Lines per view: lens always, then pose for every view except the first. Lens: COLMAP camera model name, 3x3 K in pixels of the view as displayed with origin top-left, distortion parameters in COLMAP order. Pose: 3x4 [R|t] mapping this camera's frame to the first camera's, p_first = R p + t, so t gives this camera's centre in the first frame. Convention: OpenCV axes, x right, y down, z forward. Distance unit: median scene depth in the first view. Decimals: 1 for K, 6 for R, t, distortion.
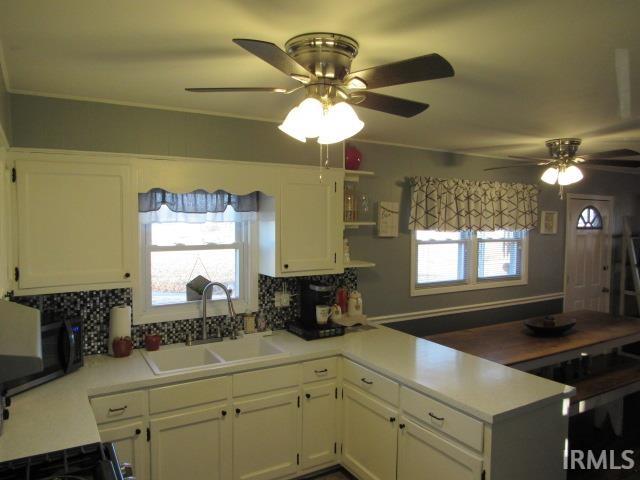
lens RADIAL K [[459.0, 0, 318.1], [0, 459.0, 241.6], [0, 0, 1]] dist [-0.027799, 0.003586]
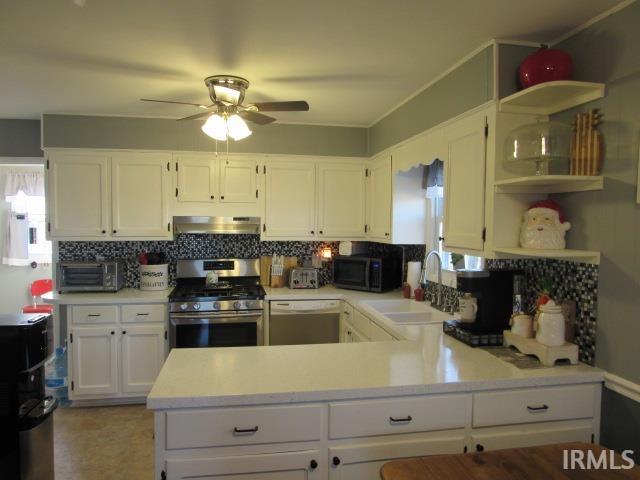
lens RADIAL K [[459.0, 0, 318.1], [0, 459.0, 241.6], [0, 0, 1]] dist [-0.027799, 0.003586]
pose [[-0.353201, 0.029672, -0.935077, 0.722354], [-0.058405, 0.996848, 0.053693, 0.022558], [0.933723, 0.073577, -0.350355, 0.947307]]
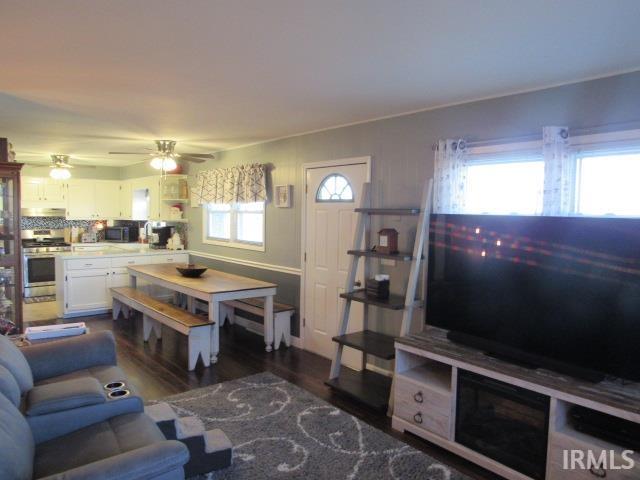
lens RADIAL K [[459.0, 0, 318.1], [0, 459.0, 241.6], [0, 0, 1]] dist [-0.027799, 0.003586]
pose [[0.152950, 0.057893, -0.986537, 2.231600], [-0.061151, 0.996924, 0.049021, 0.007497], [0.986340, 0.052830, 0.156019, 1.336473]]
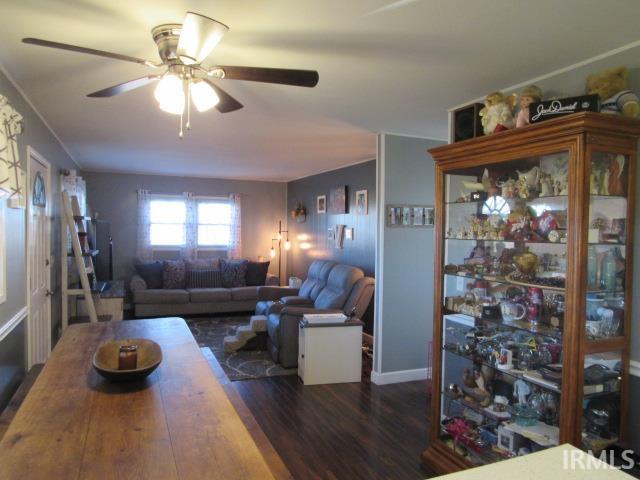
lens RADIAL K [[456.9, 0, 320.0], [0, 456.9, 240.0], [0, 0, 1]] dist [-0.025520, -0.001695]
pose [[0.136120, -0.035453, 0.990058, -0.020076], [0.031577, 0.999007, 0.031432, 0.023319], [-0.990189, 0.026984, 0.137104, 0.784658]]
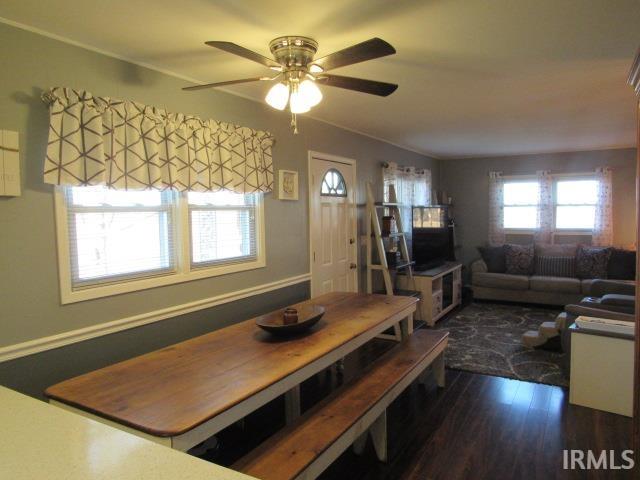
lens RADIAL K [[459.0, 0, 318.1], [0, 459.0, 241.6], [0, 0, 1]] dist [-0.027799, 0.003586]
pose [[0.875286, -0.056226, 0.480326, 0.243289], [0.047261, 0.998409, 0.030749, 0.046522], [-0.481291, -0.004213, 0.876551, 0.414441]]
